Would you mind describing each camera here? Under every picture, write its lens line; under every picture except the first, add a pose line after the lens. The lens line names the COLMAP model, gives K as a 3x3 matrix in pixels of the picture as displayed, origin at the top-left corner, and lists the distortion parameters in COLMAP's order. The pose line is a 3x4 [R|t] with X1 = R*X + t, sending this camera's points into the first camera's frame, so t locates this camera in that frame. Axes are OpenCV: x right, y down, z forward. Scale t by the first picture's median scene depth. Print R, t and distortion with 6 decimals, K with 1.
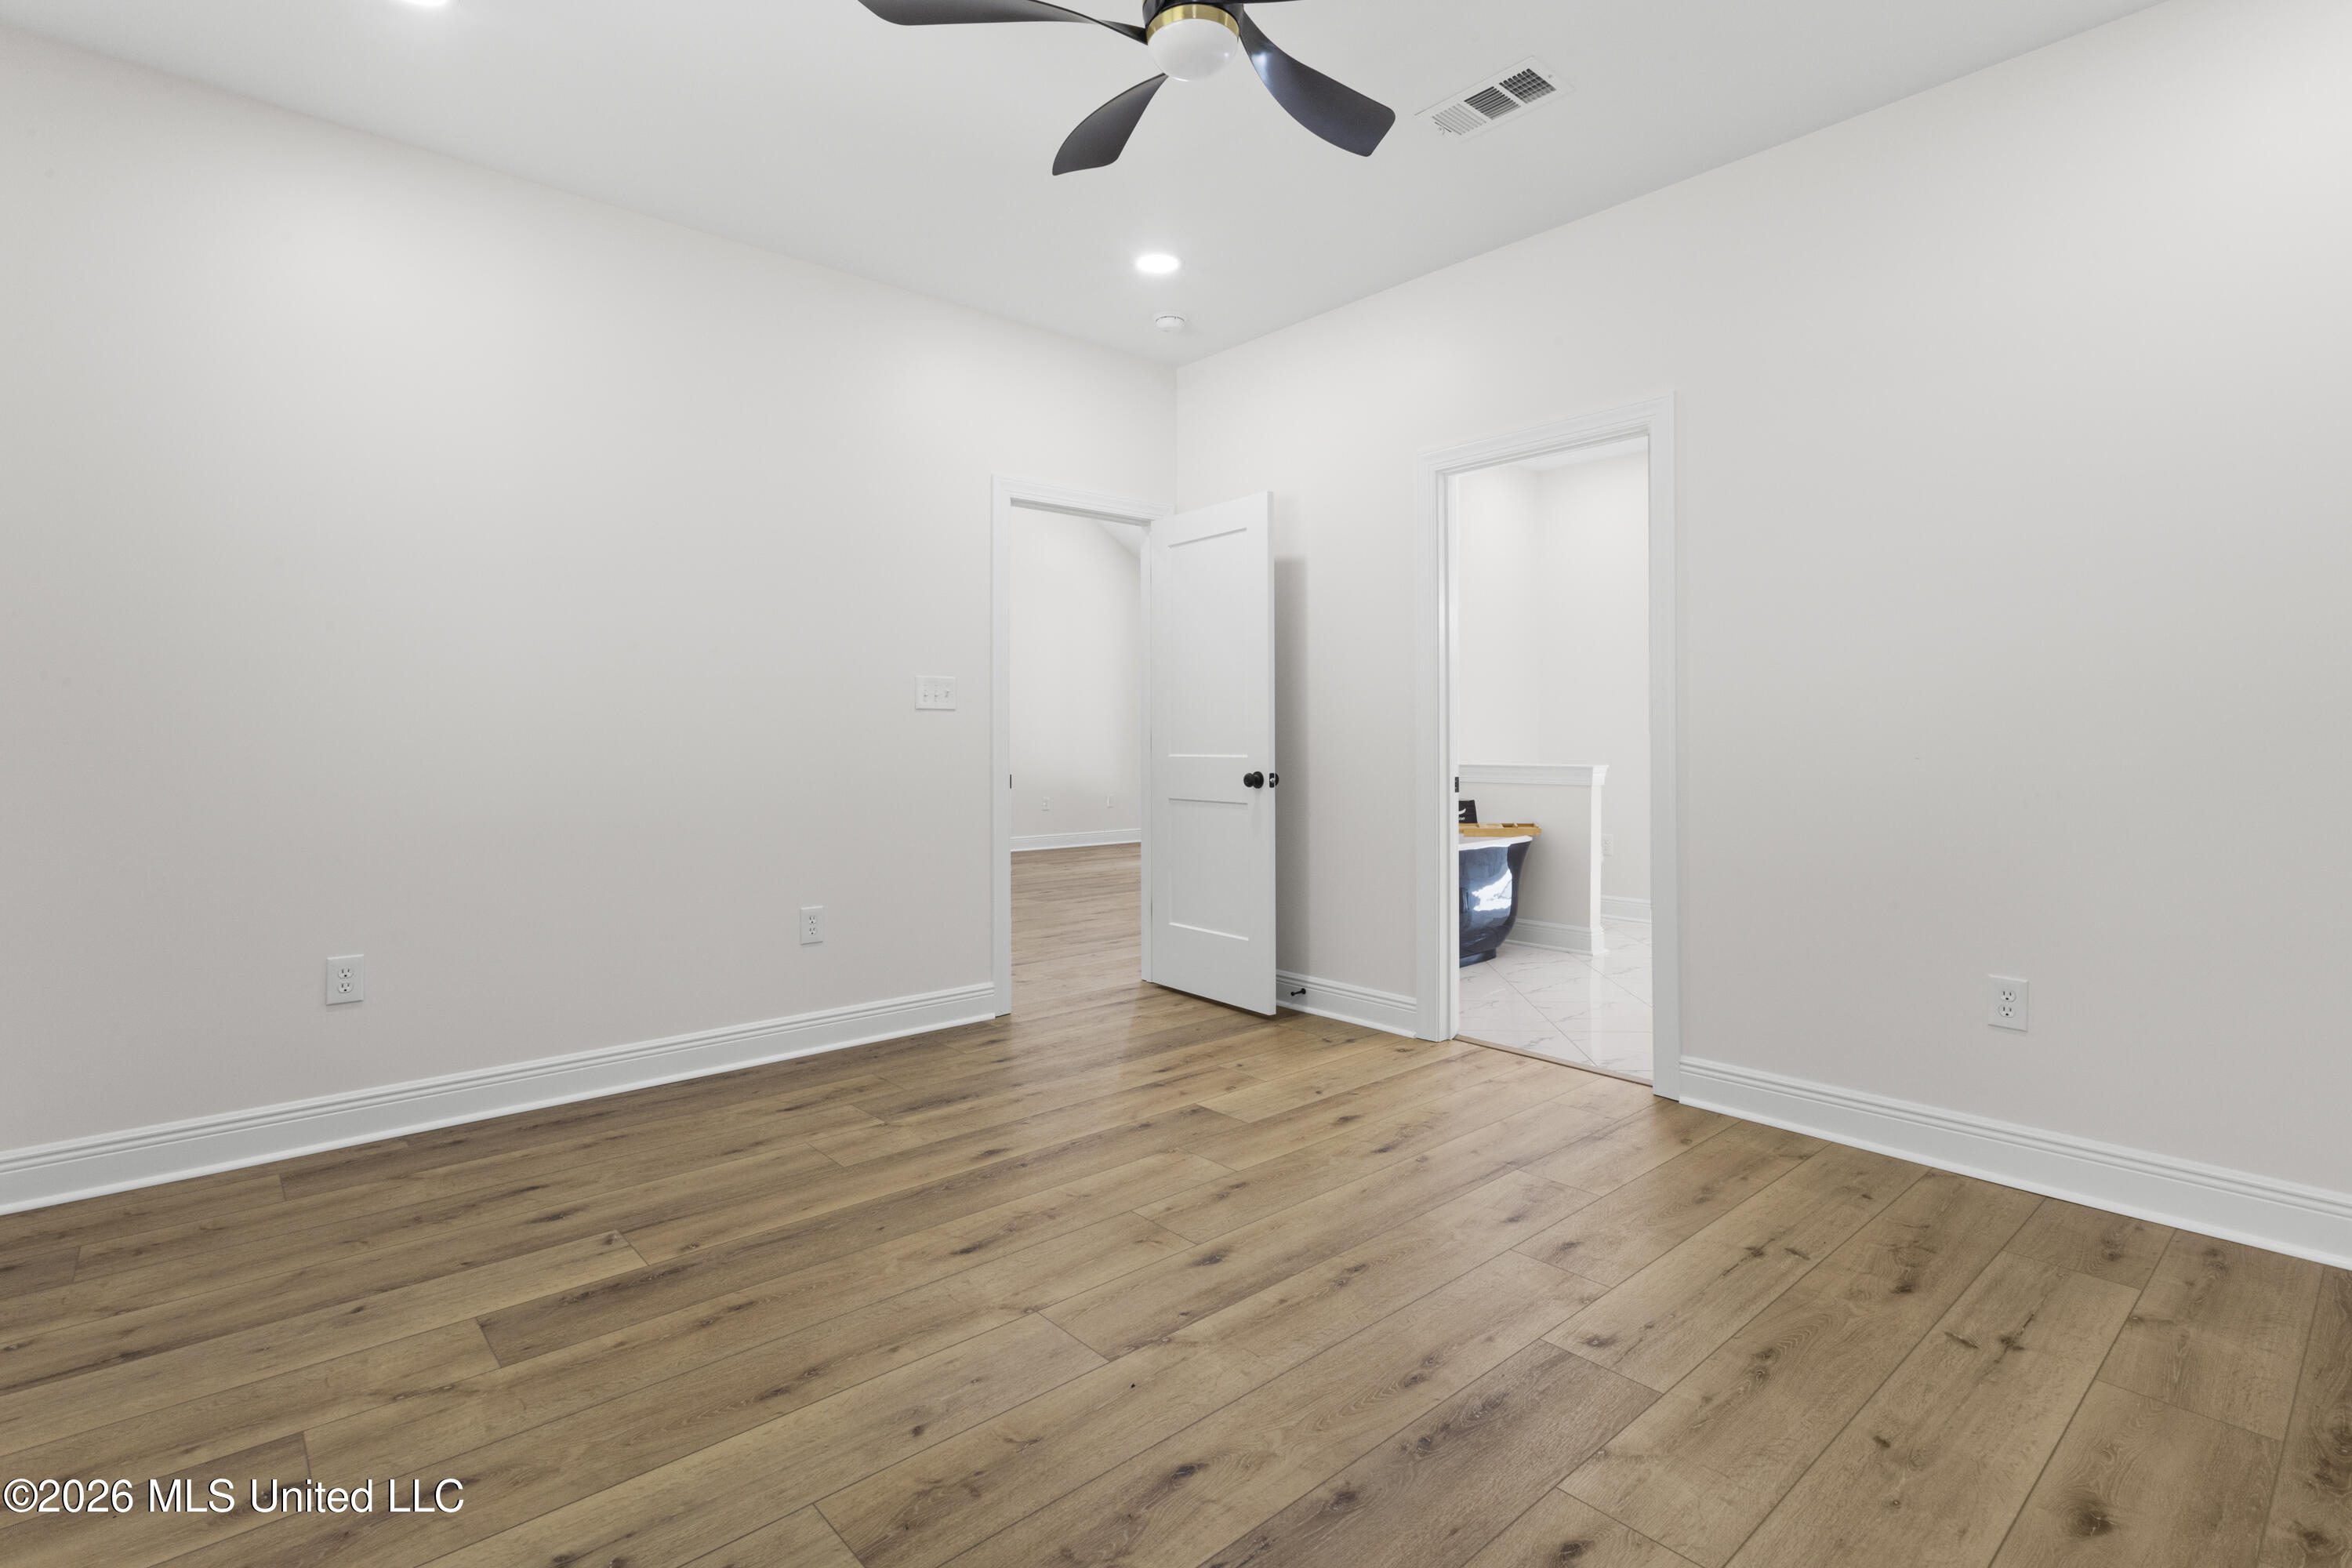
lens RADIAL K [[1130.8, 0, 1173.4], [0, 1130.8, 772.8], [0, 0, 1]] dist [0.002864, 0.000246]
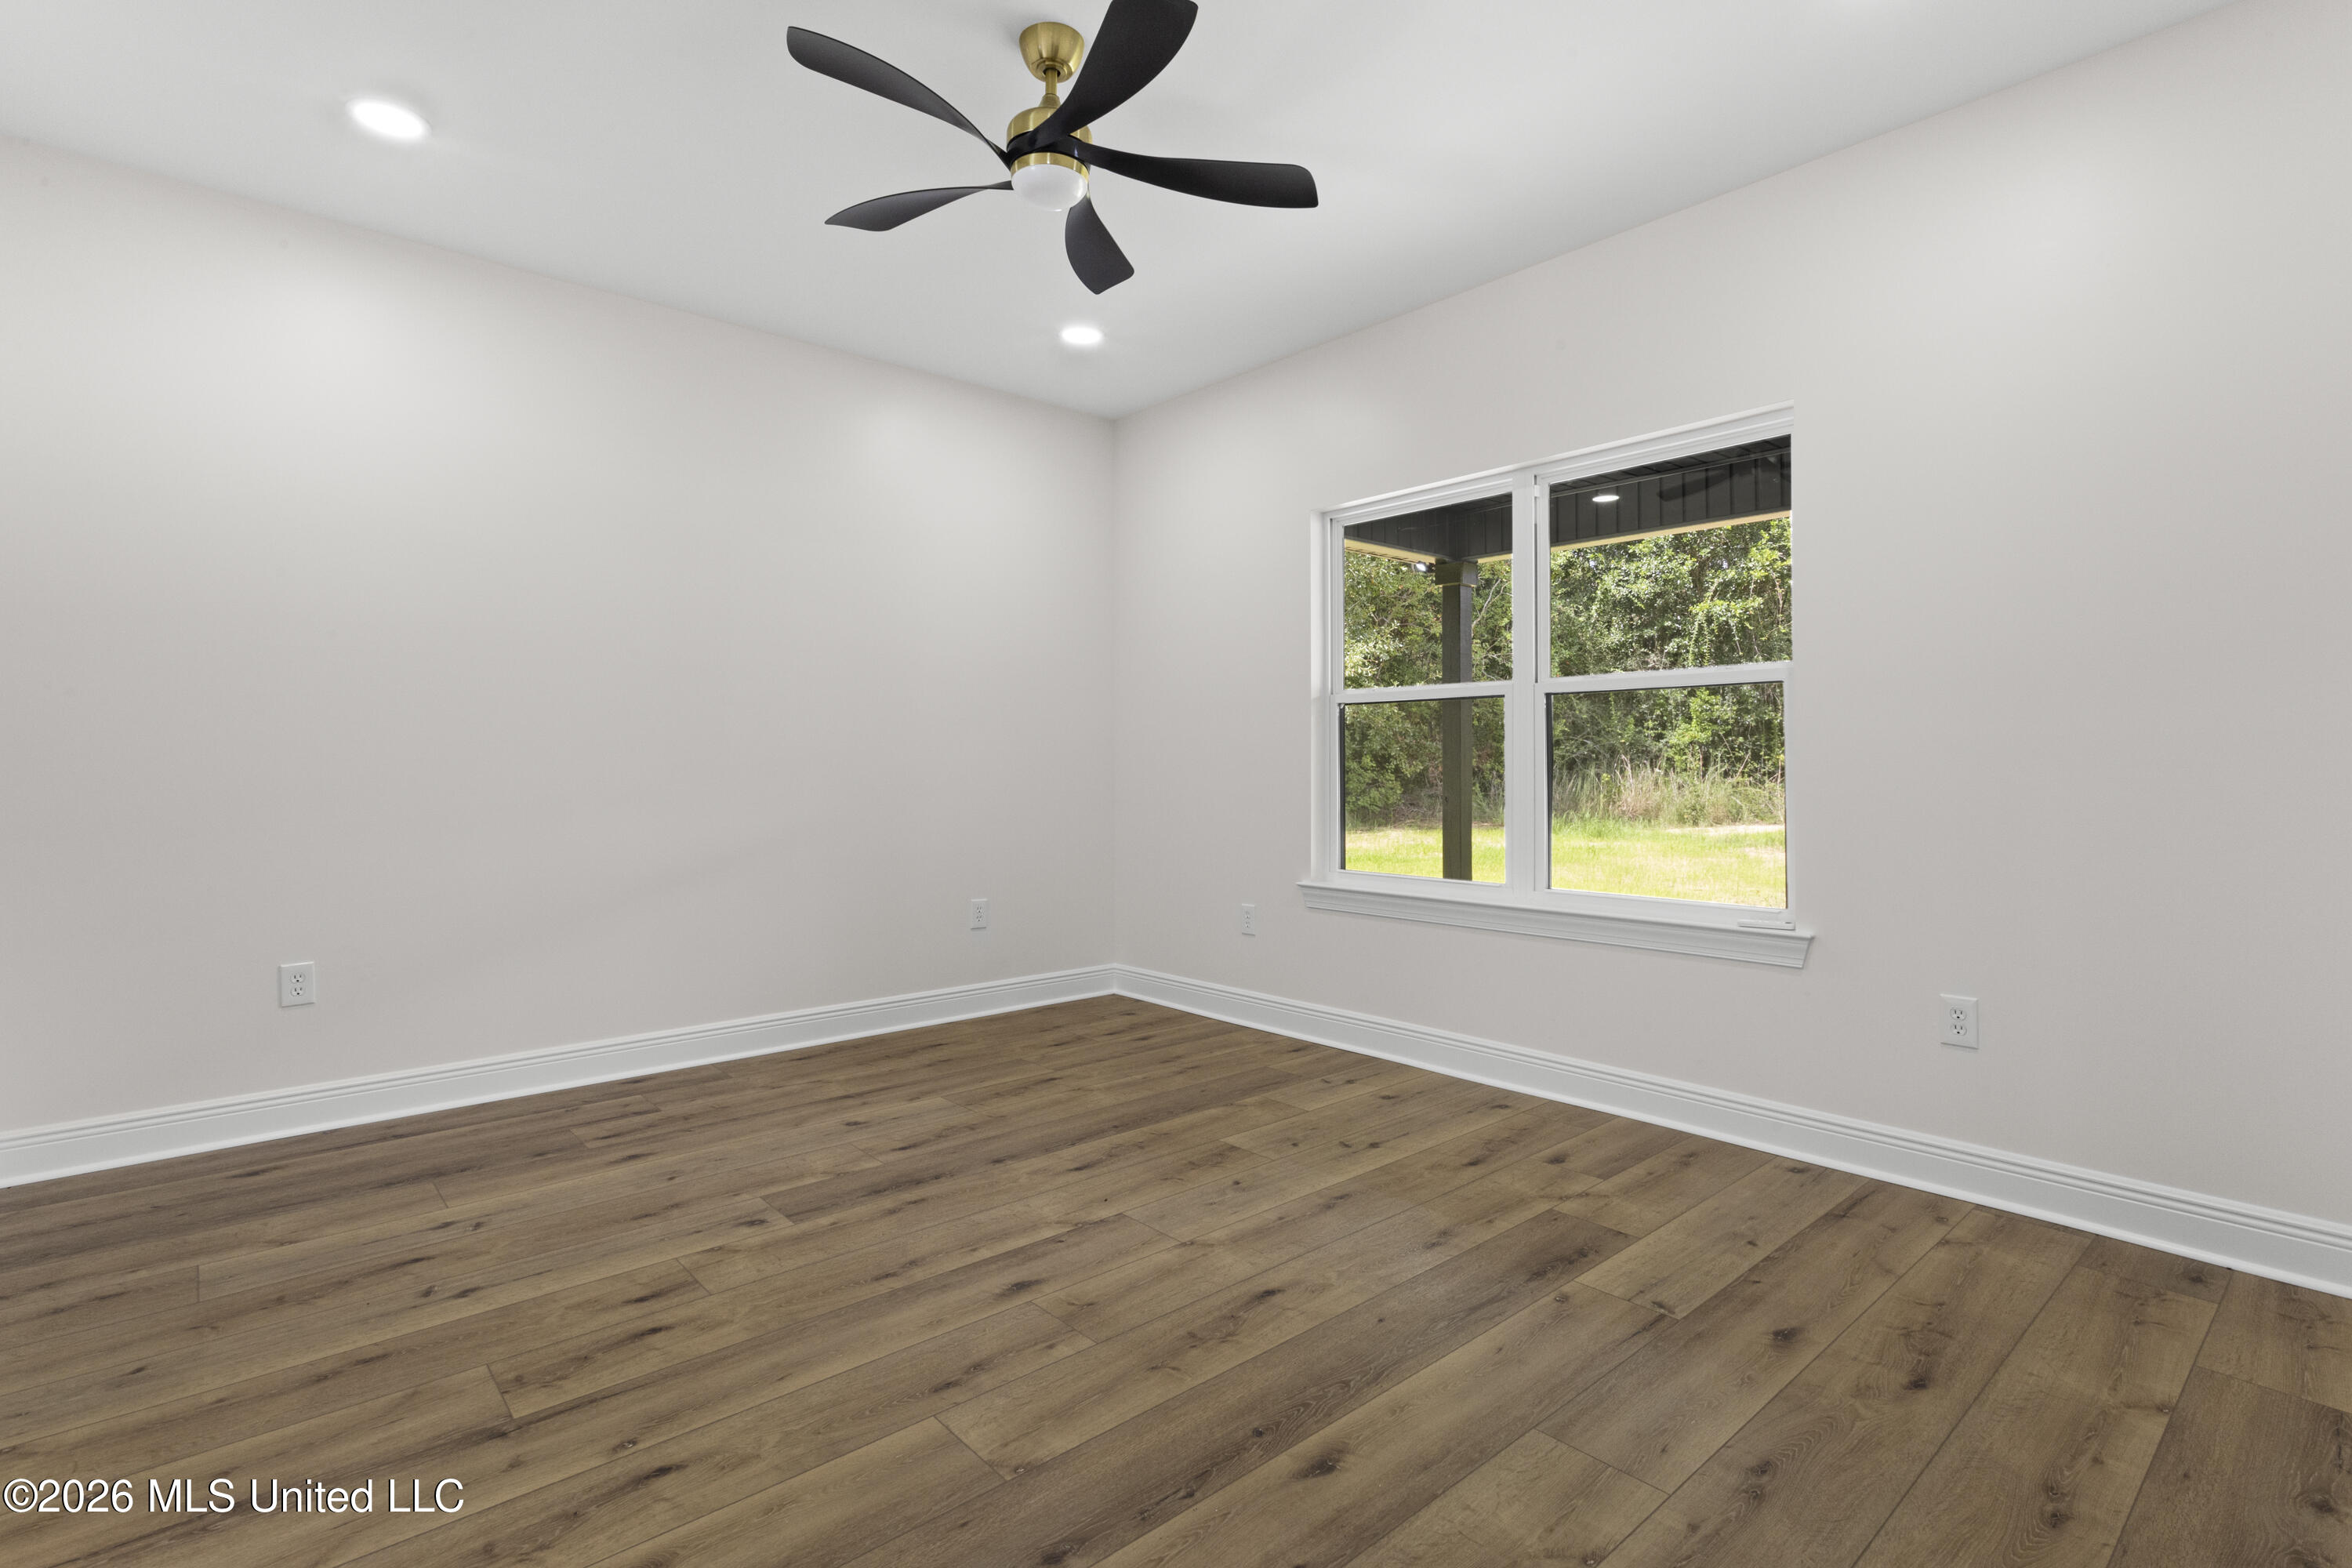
lens RADIAL K [[1130.8, 0, 1178.0], [0, 1130.8, 774.6], [0, 0, 1]] dist [0.002864, 0.000246]
pose [[-0.999987, 0.004655, 0.001911, -0.115556], [0.004732, 0.999097, 0.042228, -0.069935], [-0.001713, 0.042236, -0.999106, 2.092253]]
